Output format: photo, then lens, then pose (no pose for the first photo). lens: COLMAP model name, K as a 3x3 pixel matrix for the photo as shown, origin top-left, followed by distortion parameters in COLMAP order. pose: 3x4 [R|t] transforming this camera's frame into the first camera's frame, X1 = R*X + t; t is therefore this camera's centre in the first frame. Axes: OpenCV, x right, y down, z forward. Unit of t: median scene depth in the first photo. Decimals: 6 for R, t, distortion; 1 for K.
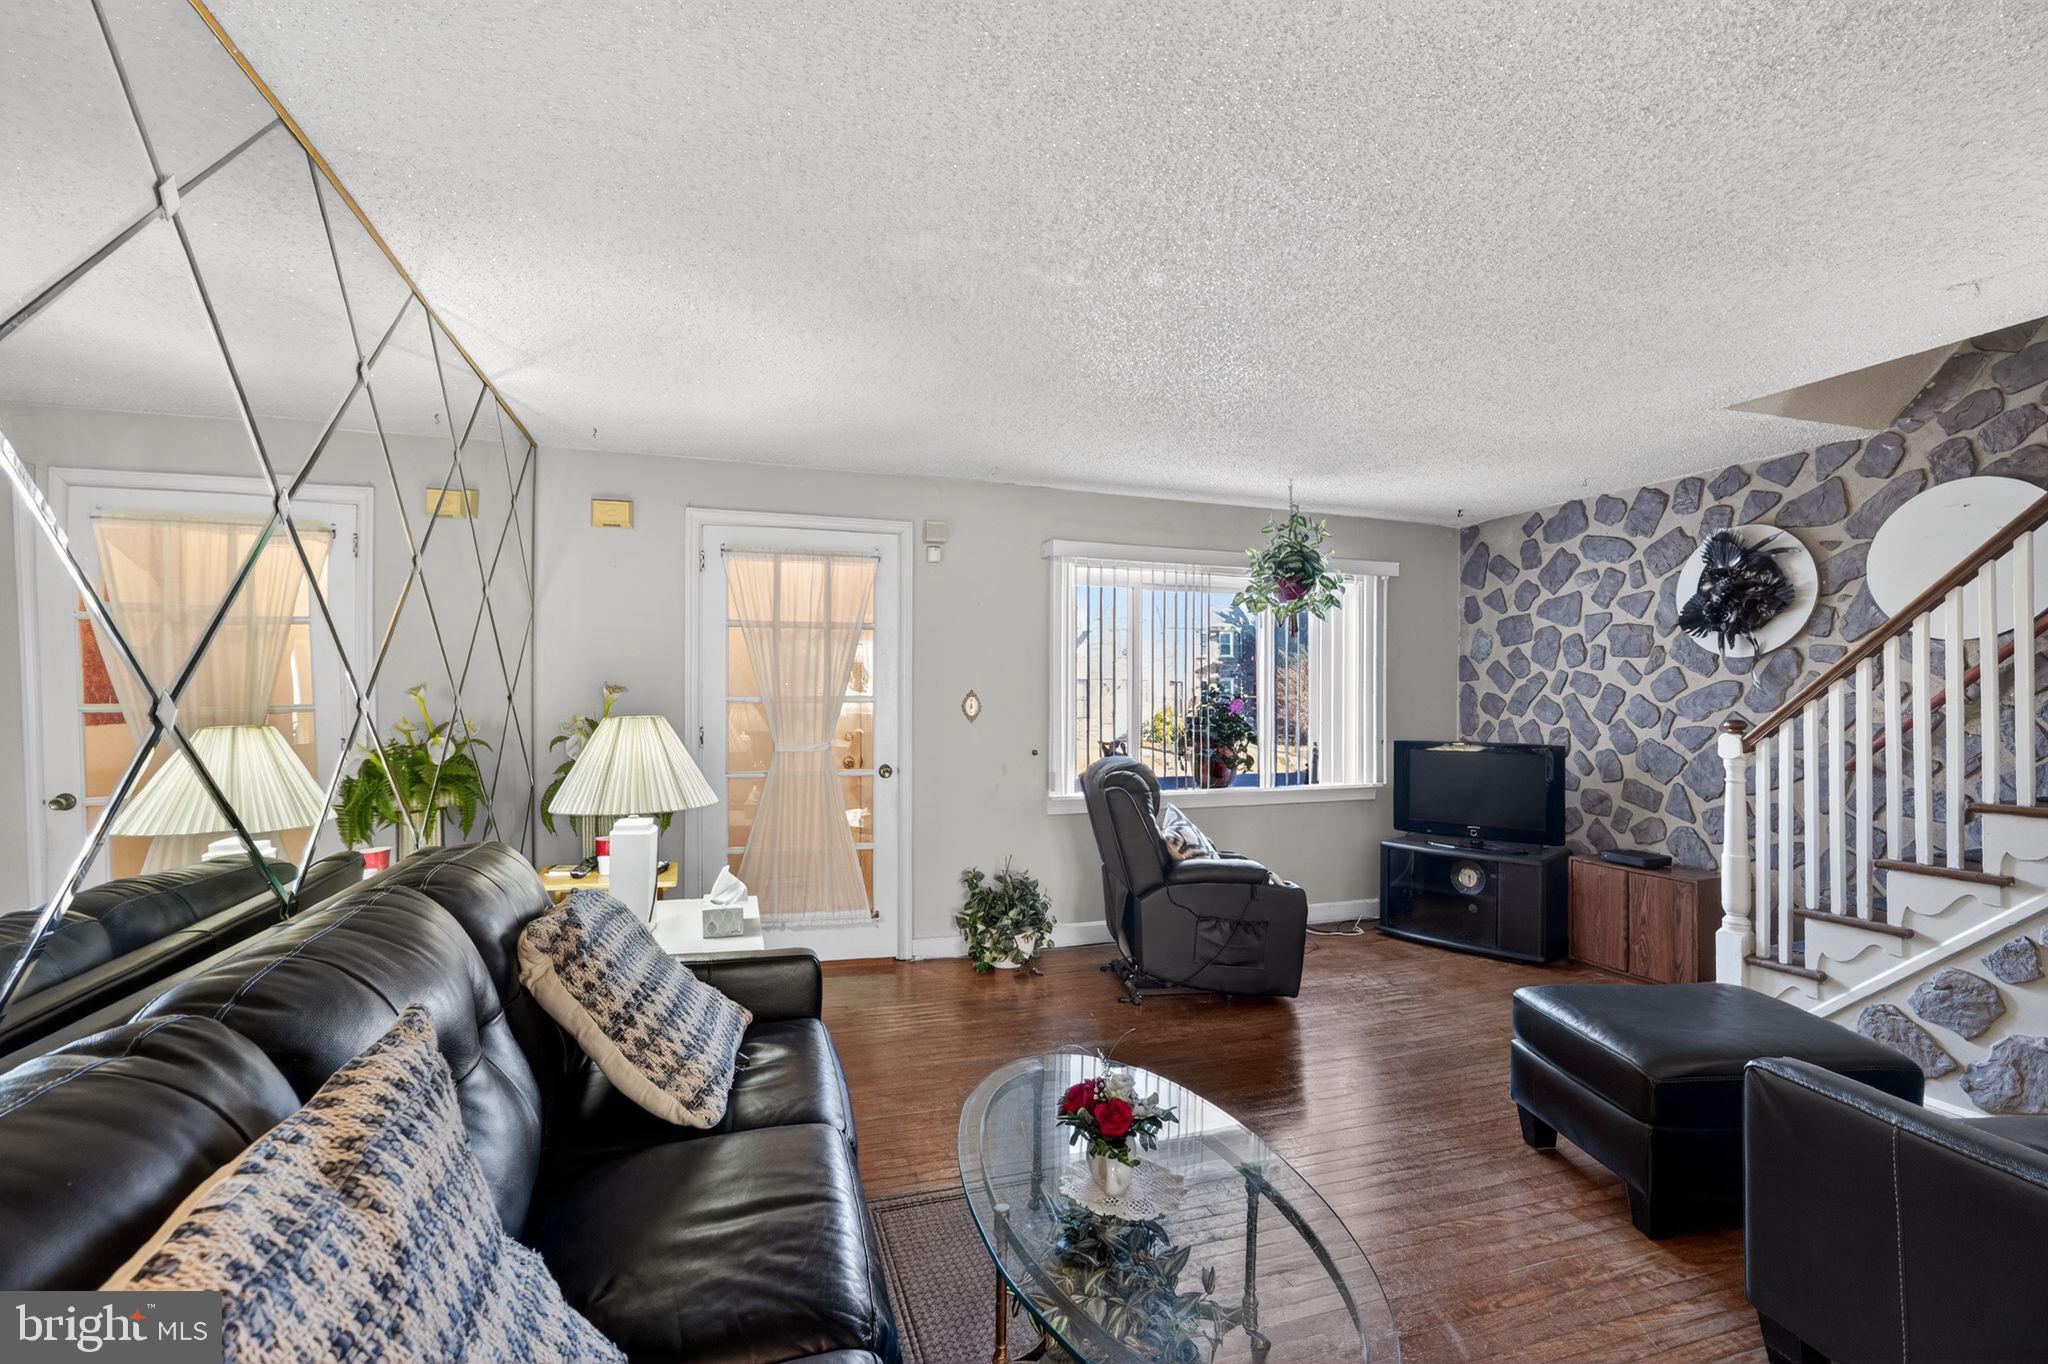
lens RADIAL K [[905.1, 0, 1024.0], [0, 905.1, 682.0], [0, 0, 1]] dist [0.000190, 0.000184]
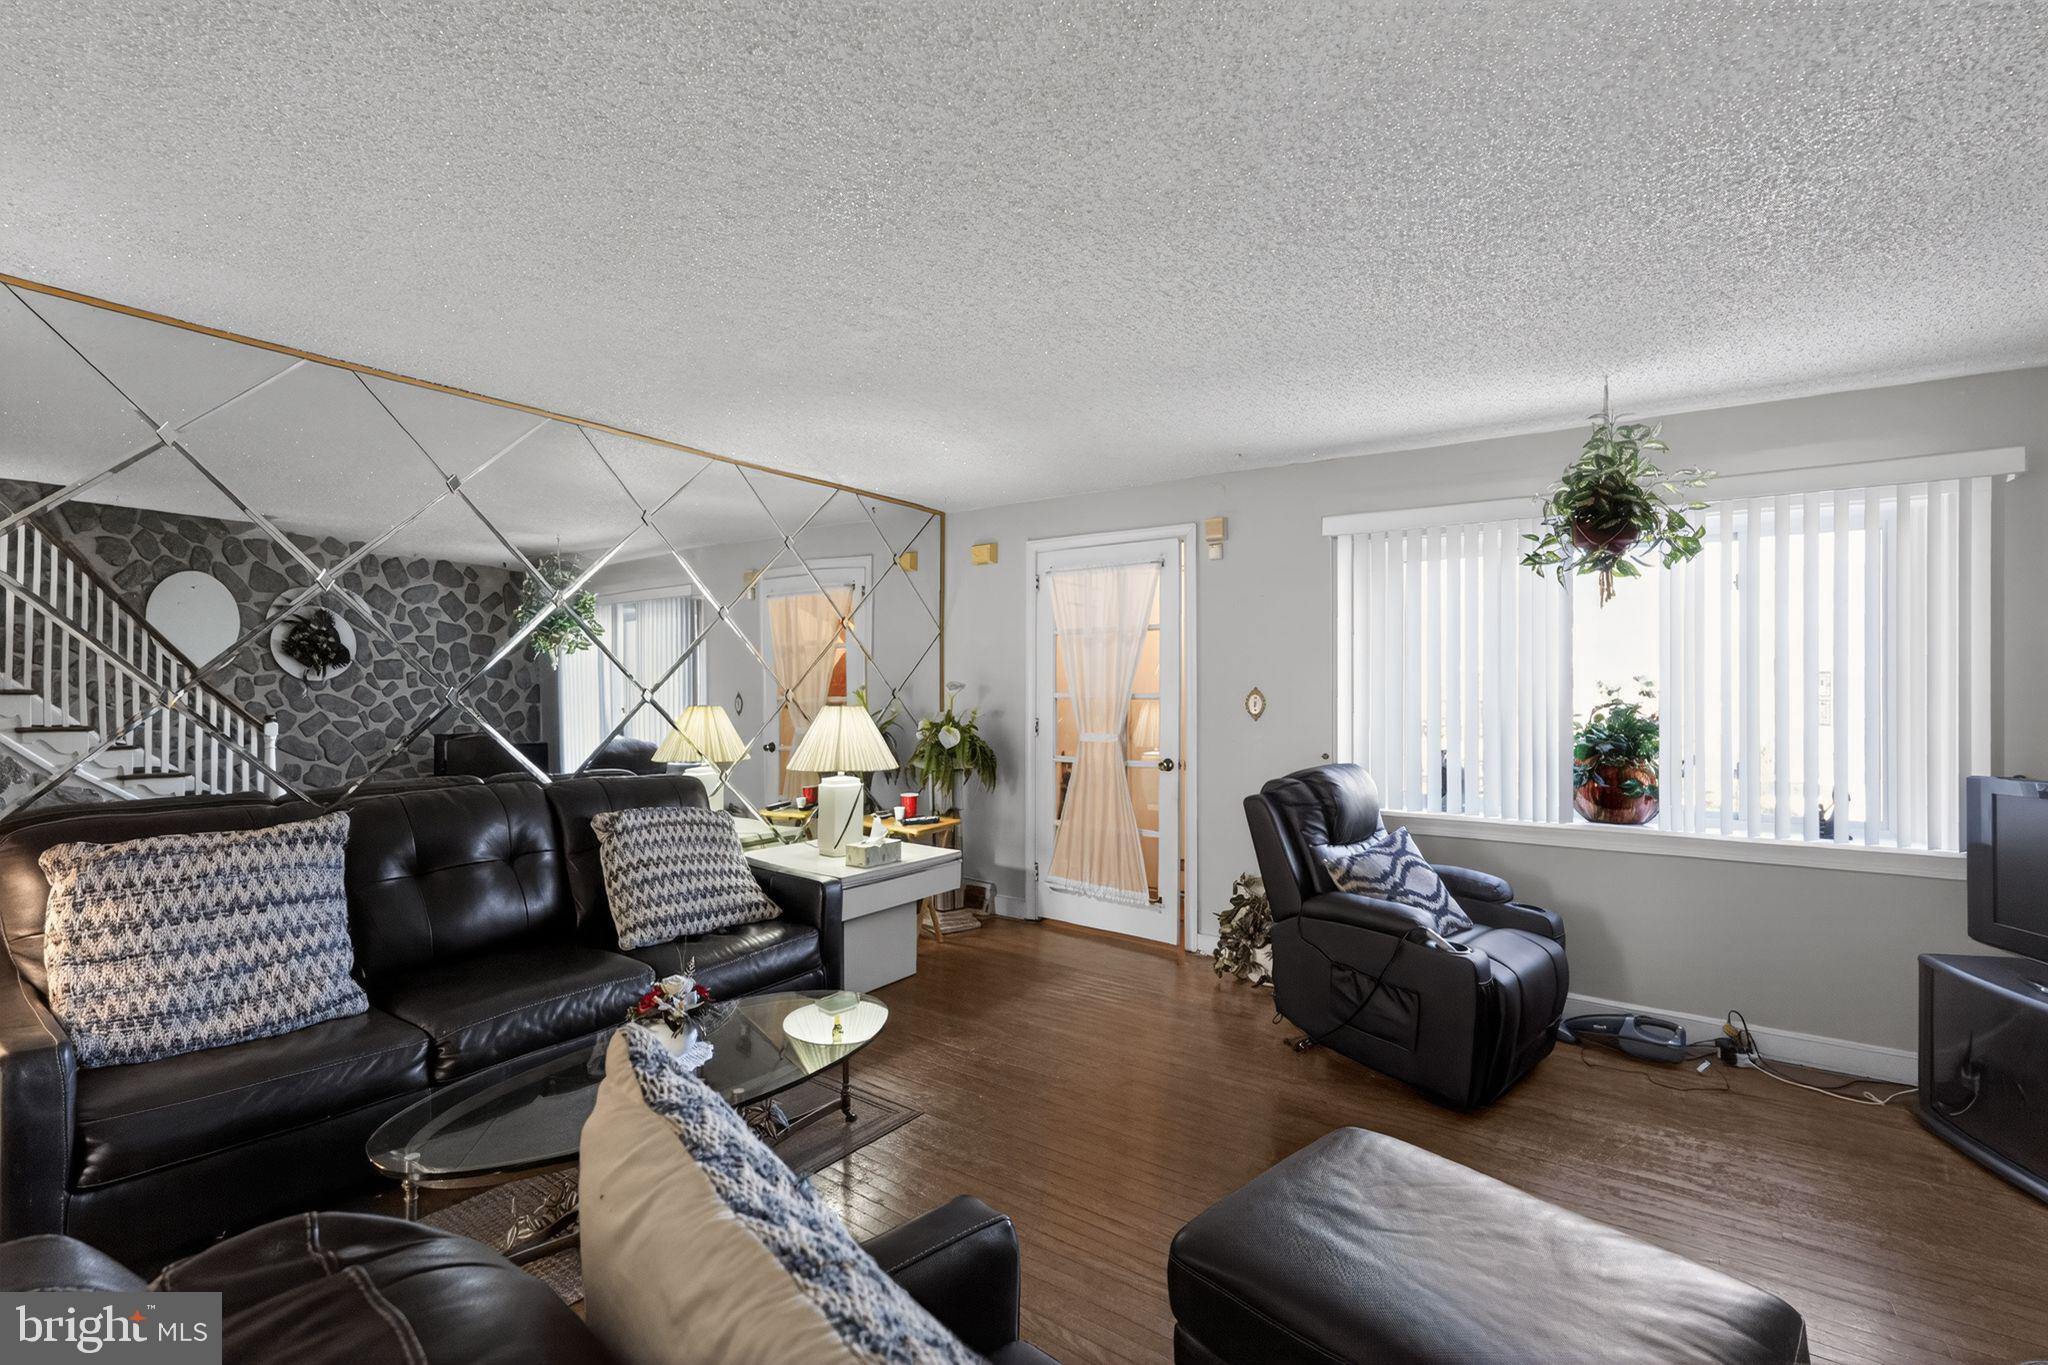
lens RADIAL K [[978.3, 0, 1106.7], [0, 978.3, 681.6], [0, 0, 1]] dist [-0.001969, -0.000362]
pose [[0.574869, -0.006371, -0.818221, 0.738733], [0.008516, 0.999962, -0.001803, 0.003373], [0.818201, -0.005931, 0.574901, 0.292111]]
